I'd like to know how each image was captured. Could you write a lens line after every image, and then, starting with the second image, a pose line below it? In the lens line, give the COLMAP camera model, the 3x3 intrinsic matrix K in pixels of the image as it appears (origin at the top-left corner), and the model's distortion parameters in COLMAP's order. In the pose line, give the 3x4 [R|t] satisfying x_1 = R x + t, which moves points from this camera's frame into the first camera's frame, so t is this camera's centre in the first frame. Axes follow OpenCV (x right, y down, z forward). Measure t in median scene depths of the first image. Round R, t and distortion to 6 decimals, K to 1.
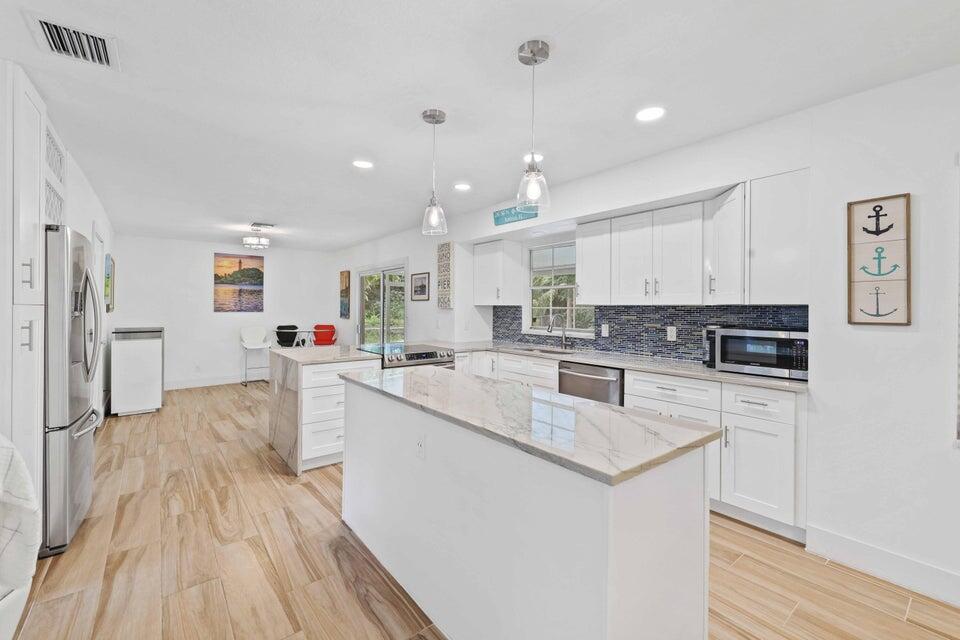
lens RADIAL K [[409.1, 0, 475.9], [0, 409.1, 306.0], [0, 0, 1]] dist [0.000268, -0.000032]
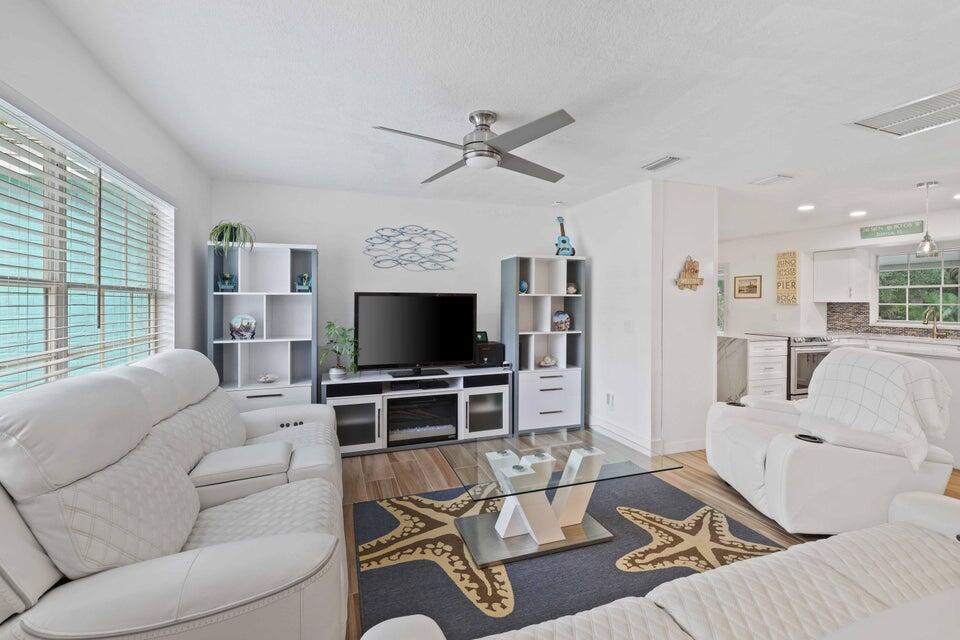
lens RADIAL K [[409.1, 0, 477.0], [0, 409.1, 306.4], [0, 0, 1]] dist [0.000268, -0.000032]
pose [[0.947100, 0.004983, -0.320899, -0.574347], [-0.001472, 0.999936, 0.011182, -0.001172], [0.320935, -0.010118, 0.947047, -0.491542]]
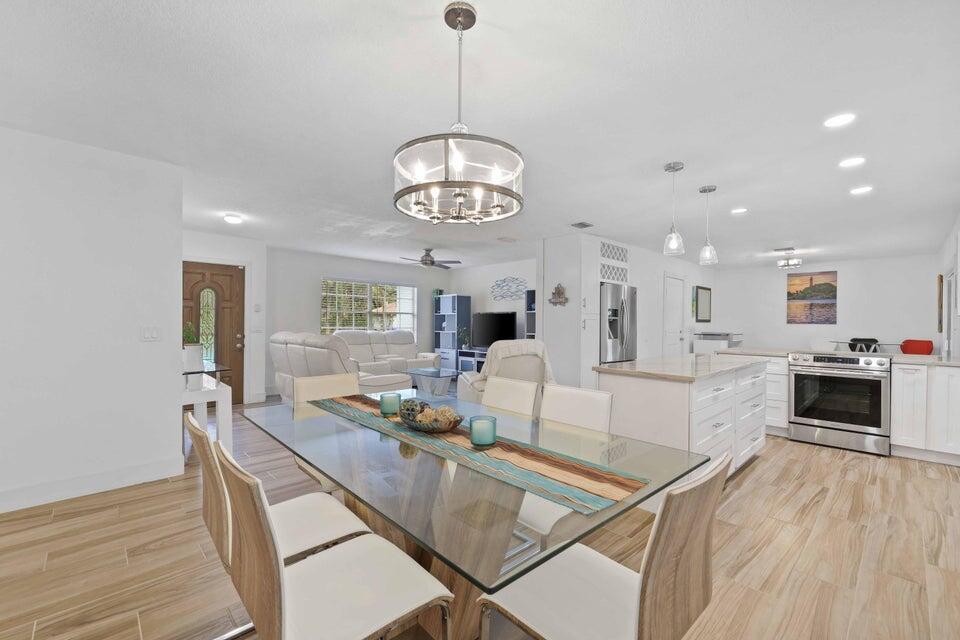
lens RADIAL K [[409.1, 0, 478.9], [0, 409.1, 319.4], [0, 0, 1]] dist [0.000268, -0.000032]
pose [[0.101132, -0.009309, -0.994829, 0.626139], [-0.005496, 0.999936, -0.009915, 0.026049], [0.994858, 0.006470, 0.101074, -0.012497]]
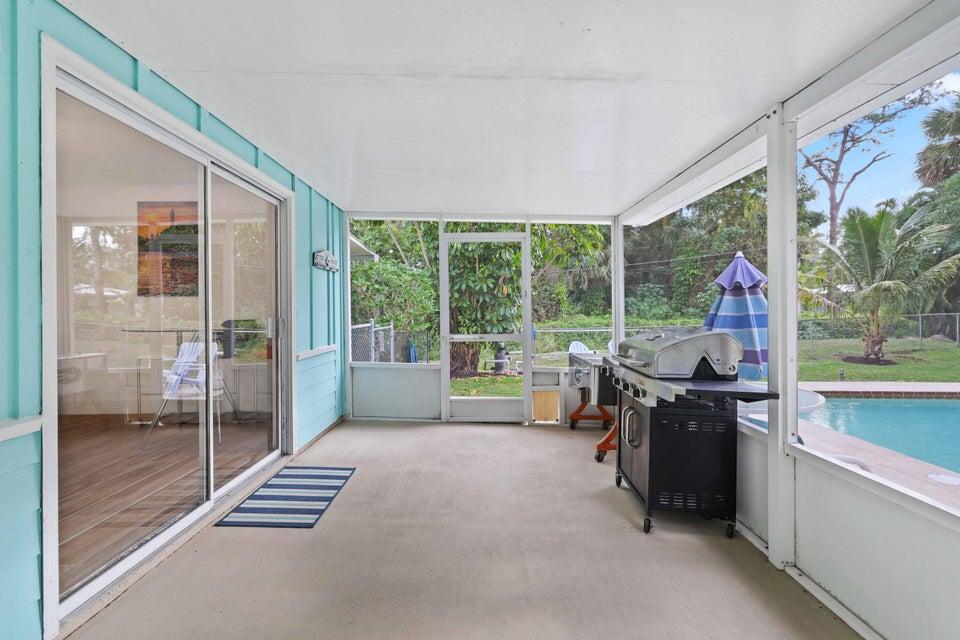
lens RADIAL K [[409.1, 0, 478.3], [0, 409.1, 309.3], [0, 0, 1]] dist [0.000268, -0.000032]
pose [[0.780972, -0.010794, -0.624473, 0.223340], [0.012981, 0.999915, -0.001049, 0.058804], [0.624431, -0.007287, 0.781046, 1.162463]]
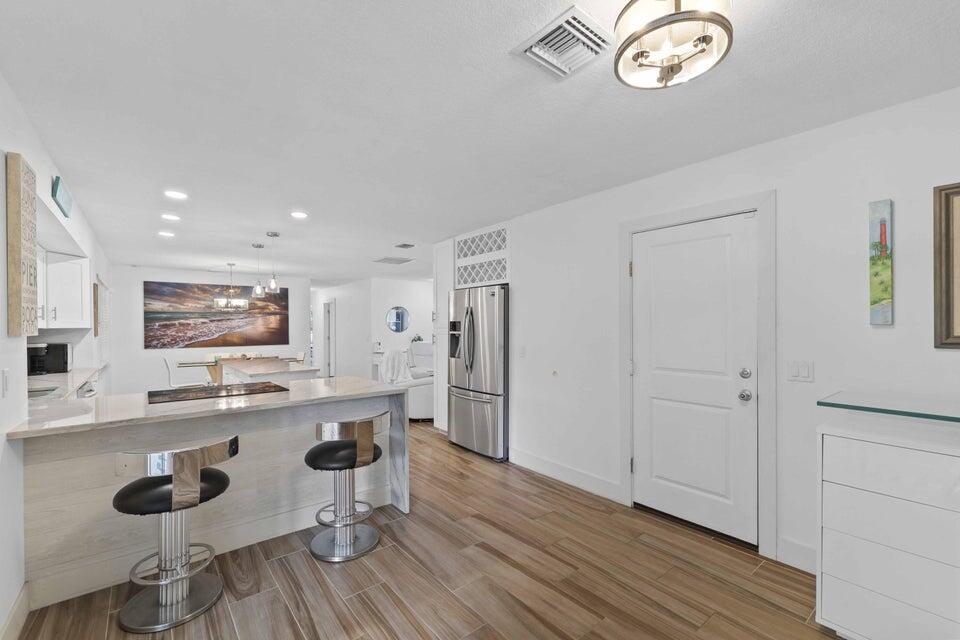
lens RADIAL K [[409.1, 0, 478.7], [0, 409.1, 331.7], [0, 0, 1]] dist [0.000268, -0.000032]
pose [[-0.999820, 0.000788, -0.018935, -0.493420], [0.000586, 0.999943, 0.010665, -0.002245], [0.018942, 0.010652, -0.999764, 1.388098]]
